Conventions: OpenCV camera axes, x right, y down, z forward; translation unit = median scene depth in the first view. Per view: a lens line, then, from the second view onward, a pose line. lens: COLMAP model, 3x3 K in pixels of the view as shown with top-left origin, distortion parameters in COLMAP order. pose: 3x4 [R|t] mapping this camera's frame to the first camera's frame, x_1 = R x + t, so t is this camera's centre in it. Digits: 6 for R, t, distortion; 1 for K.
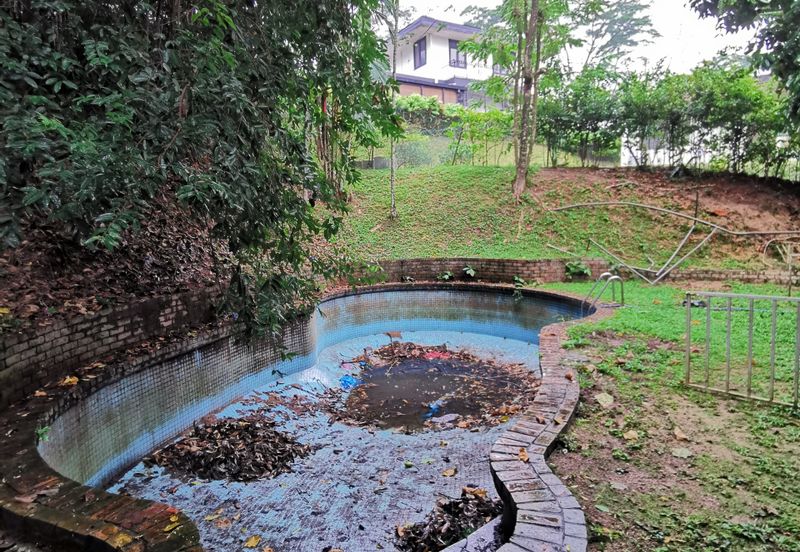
lens RADIAL K [[497.4, 0, 402.0], [0, 497.4, 279.2], [0, 0, 1]] dist [0.021615, -0.001457]
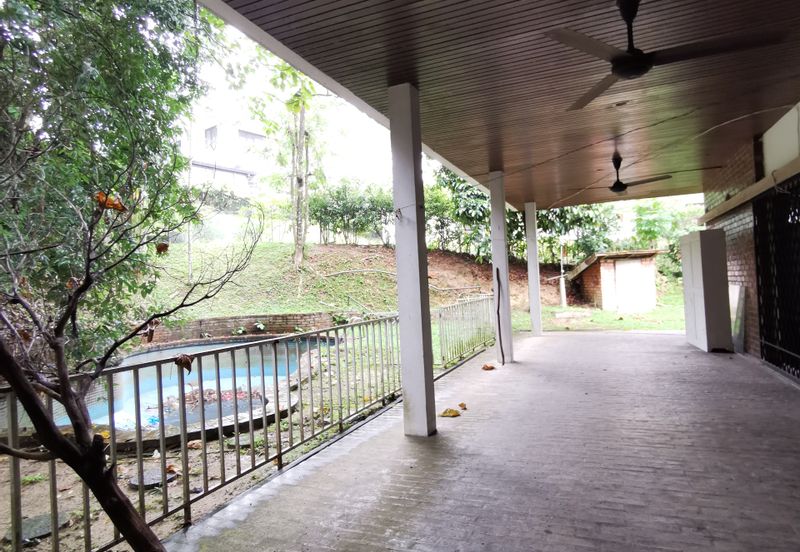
lens RADIAL K [[497.4, 0, 402.0], [0, 497.4, 279.2], [0, 0, 1]] dist [0.021615, -0.001457]
pose [[0.922278, -0.018777, 0.386070, -0.014400], [0.073401, 0.989153, -0.127237, 0.051966], [-0.379493, 0.145686, 0.913652, -0.280609]]
